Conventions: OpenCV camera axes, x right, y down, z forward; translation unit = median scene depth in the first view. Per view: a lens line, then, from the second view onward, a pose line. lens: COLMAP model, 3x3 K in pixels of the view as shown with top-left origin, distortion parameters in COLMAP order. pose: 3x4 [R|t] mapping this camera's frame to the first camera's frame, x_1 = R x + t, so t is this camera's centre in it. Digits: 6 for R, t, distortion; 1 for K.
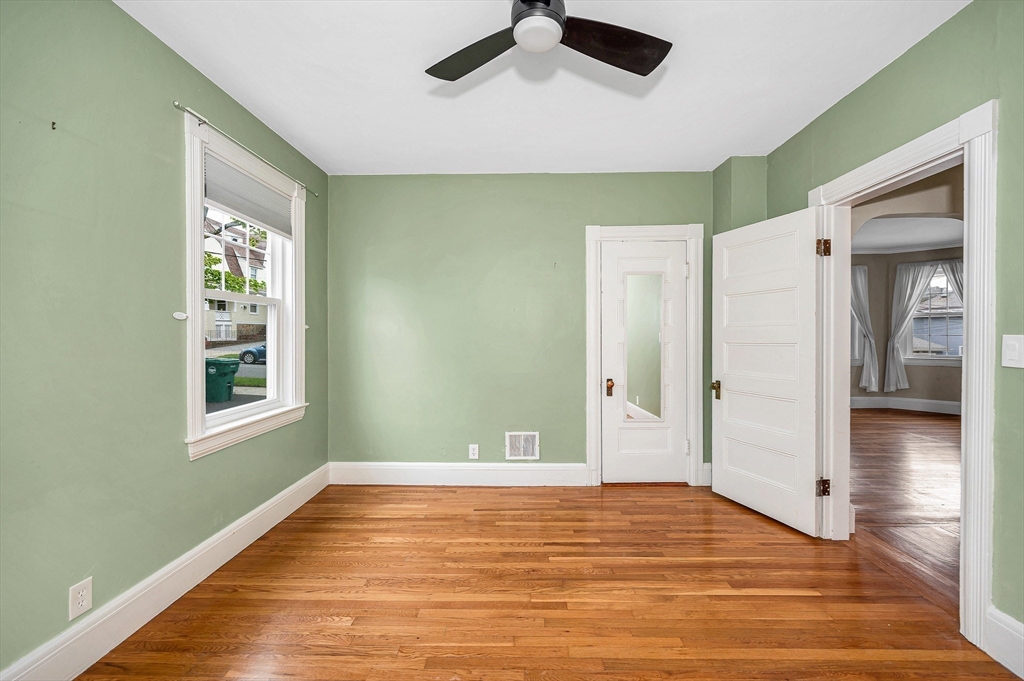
lens RADIAL K [[418.3, 0, 512.0], [0, 418.3, 340.5], [0, 0, 1]] dist [0.000166, -0.000149]
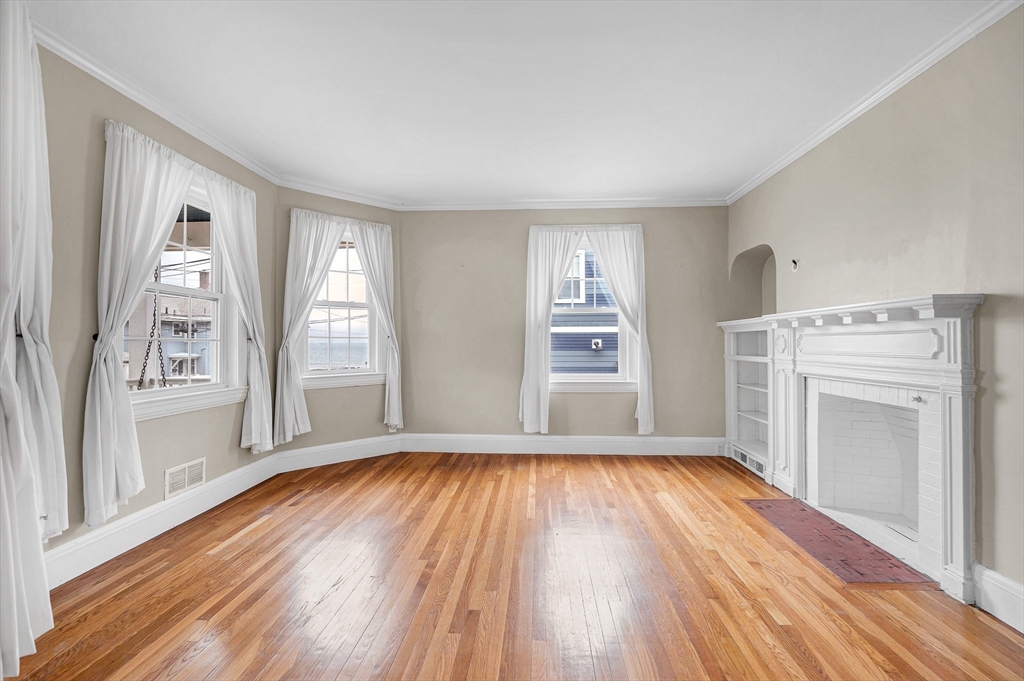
lens RADIAL K [[443.5, 0, 508.1], [0, 443.5, 340.5], [0, 0, 1]] dist [-0.002226, -0.000206]
pose [[0.061668, 0.006389, 0.998076, 0.347531], [0.015367, 0.999855, -0.007350, 0.000354], [-0.997978, 0.015790, 0.061561, 0.658169]]
